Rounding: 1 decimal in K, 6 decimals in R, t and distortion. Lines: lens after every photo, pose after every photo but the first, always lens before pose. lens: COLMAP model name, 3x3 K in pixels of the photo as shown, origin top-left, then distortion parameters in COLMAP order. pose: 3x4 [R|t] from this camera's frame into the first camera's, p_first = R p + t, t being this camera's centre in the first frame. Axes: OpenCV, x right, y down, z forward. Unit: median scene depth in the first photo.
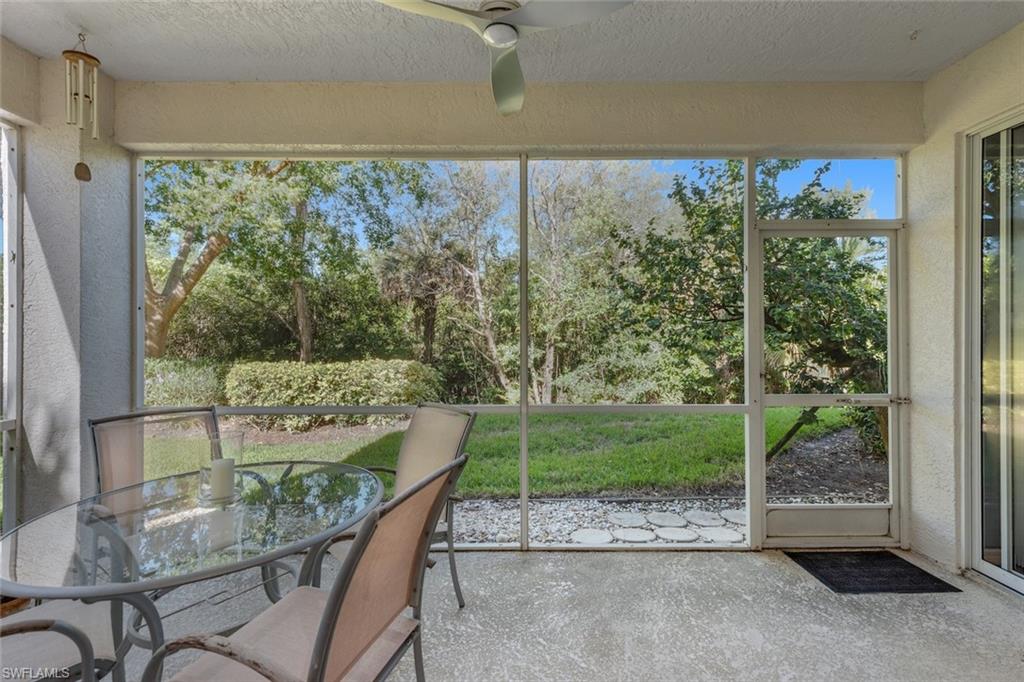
lens RADIAL K [[434.0, 0, 514.4], [0, 434.0, 330.7], [0, 0, 1]] dist [0.000293, -0.000013]
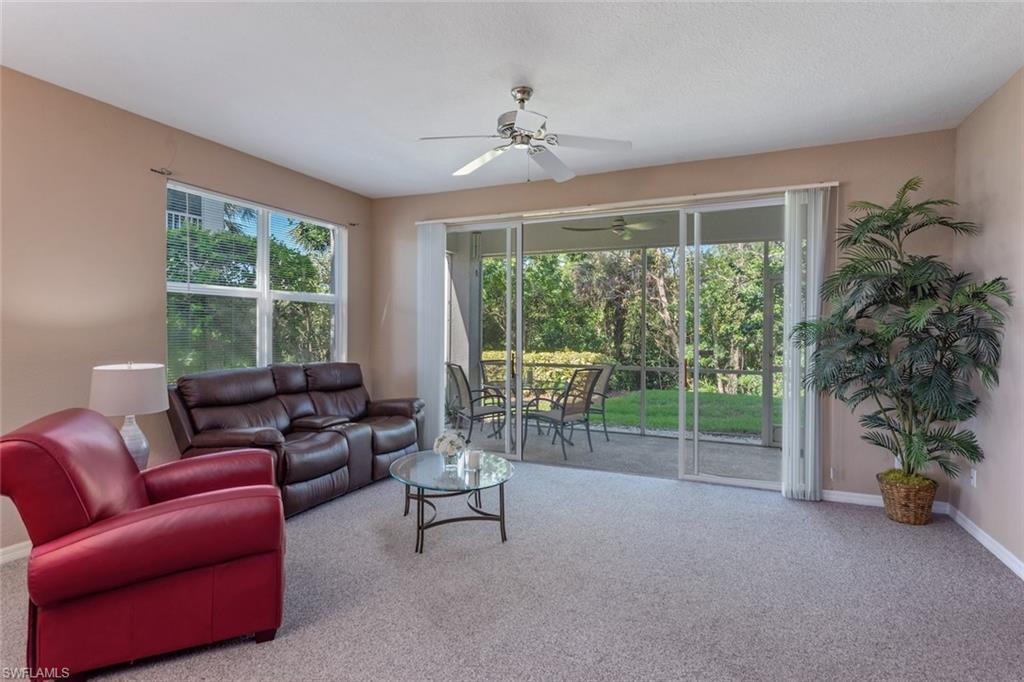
lens RADIAL K [[521.2, 0, 514.4], [0, 521.2, 333.4], [0, 0, 1]] dist [0.028435, -0.000092]
pose [[0.916669, 0.010763, -0.399503, 0.097358], [-0.008389, 0.999935, 0.007689, -0.000288], [0.399560, -0.003697, 0.916700, -0.333364]]
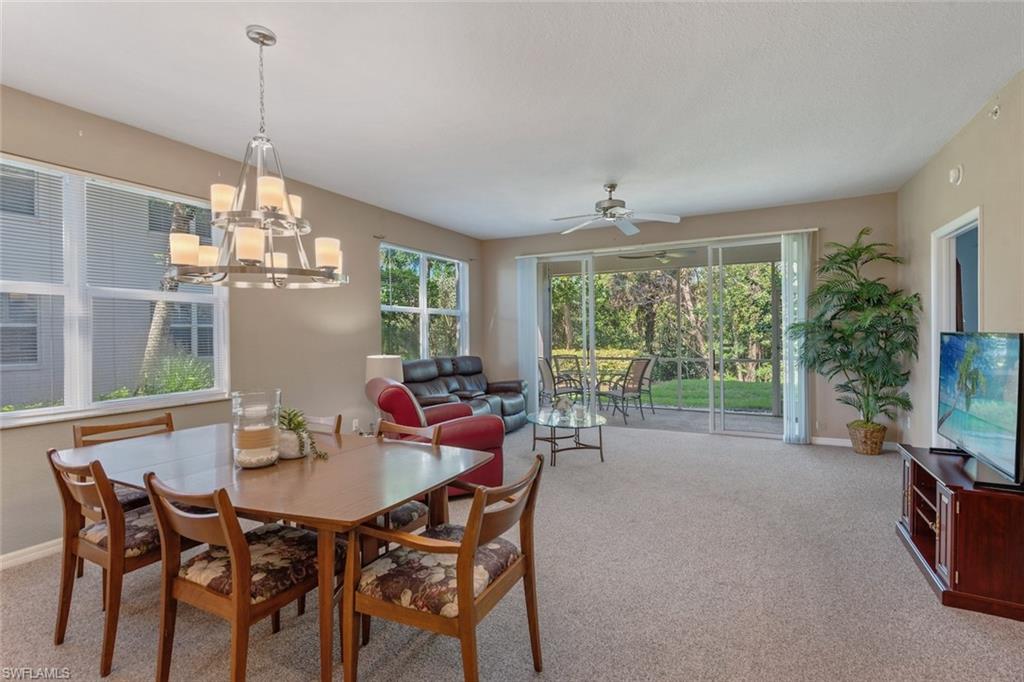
lens RADIAL K [[479.1, 0, 512.3], [0, 479.1, 332.3], [0, 0, 1]] dist [0.012374, -0.000229]
pose [[0.887205, -0.006749, -0.461325, 0.103806], [0.007837, 0.999969, 0.000442, 0.000110], [0.461308, -0.004007, 0.887231, -0.465584]]
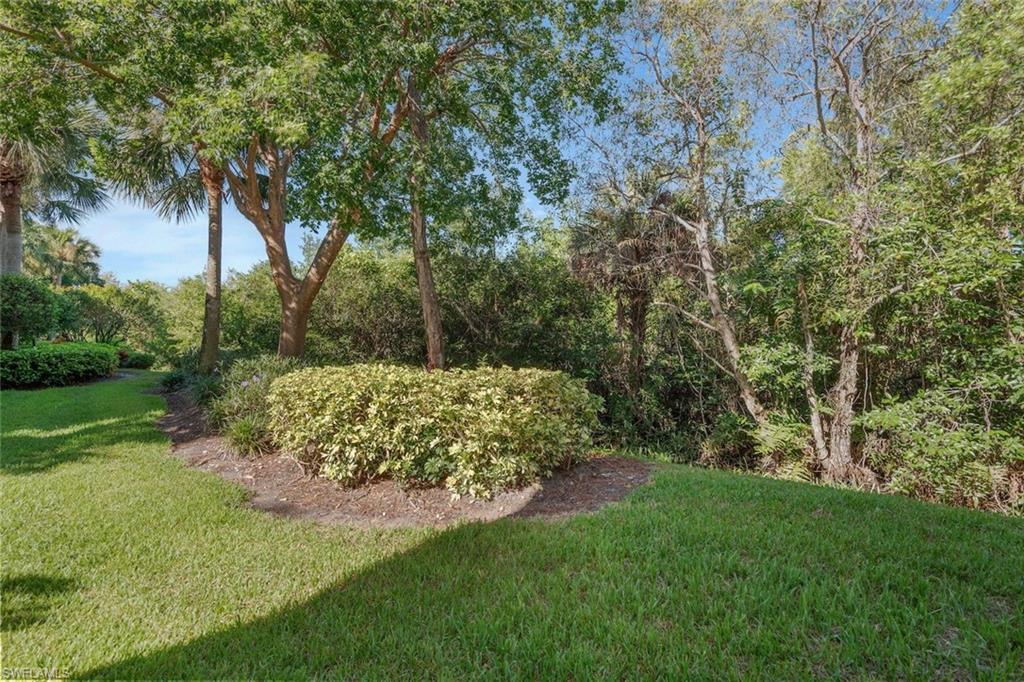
lens RADIAL K [[479.1, 0, 512.3], [0, 479.1, 332.3], [0, 0, 1]] dist [0.012374, -0.000229]
pose [[0.872951, 0.006399, -0.487766, 0.009165], [-0.002777, 0.999963, 0.008148, 0.009595], [0.487800, -0.005759, 0.872936, 0.278000]]
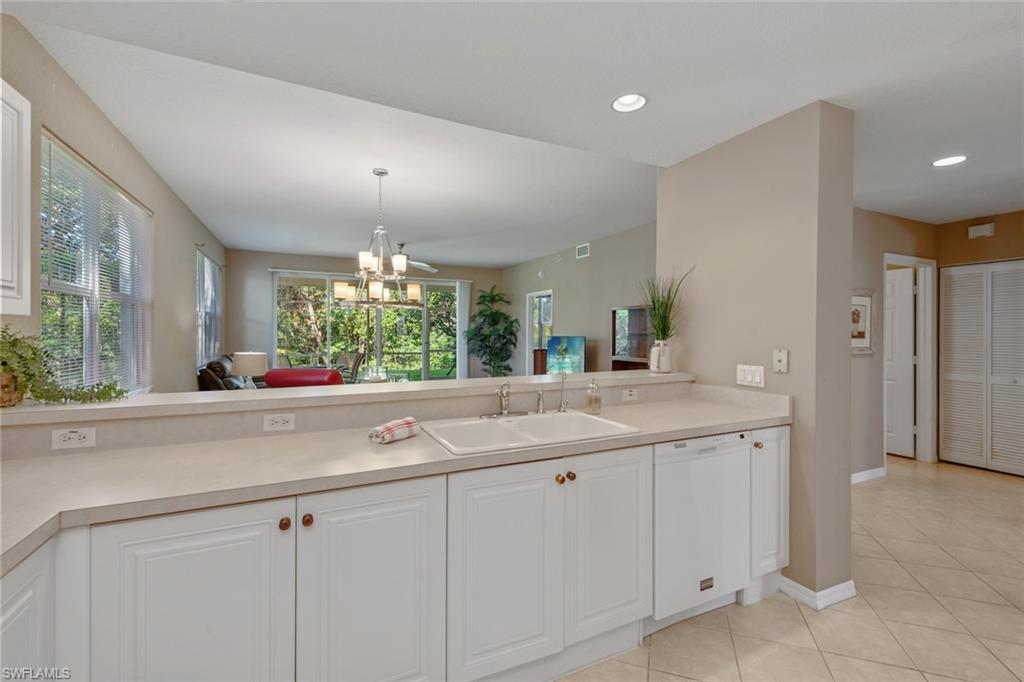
lens RADIAL K [[435.0, 0, 514.8], [0, 435.0, 333.6], [0, 0, 1]] dist [0.002907, 0.000243]
pose [[0.900518, 0.002681, 0.434811, -0.101446], [-0.003424, 0.999994, 0.000925, -0.001627], [-0.434806, -0.002322, 0.900521, -0.649207]]
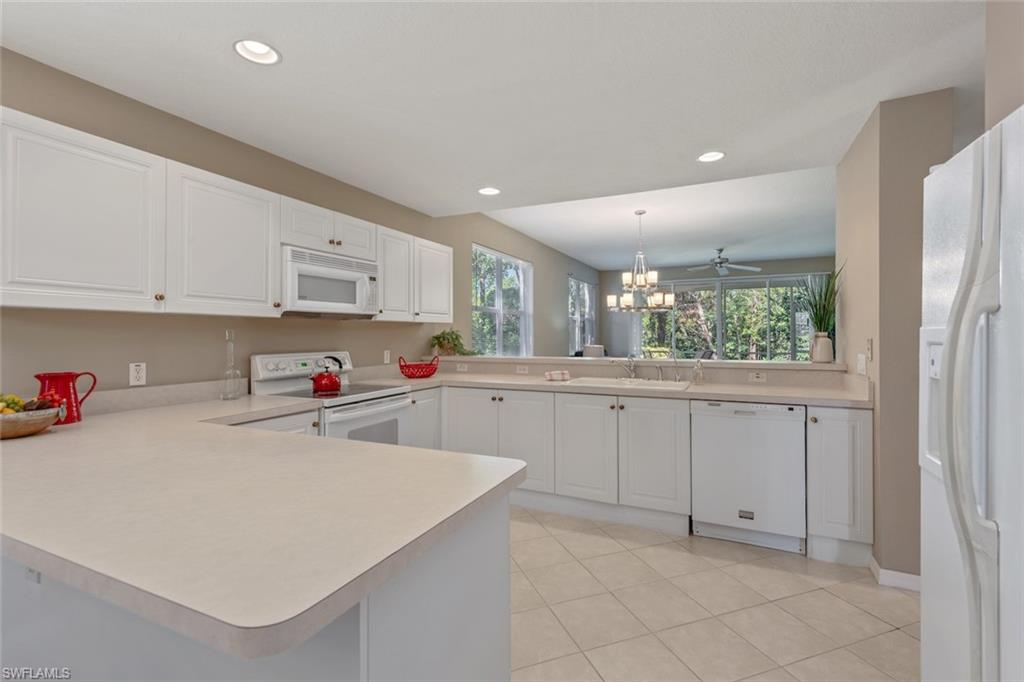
lens RADIAL K [[458.3, 0, 515.0], [0, 458.3, 335.5], [0, 0, 1]] dist [-0.000173, 0.000024]
pose [[0.903370, -0.000621, -0.428861, 0.018866], [0.001646, 0.999997, 0.002020, 0.002761], [0.428858, -0.002531, 0.903368, -0.776024]]
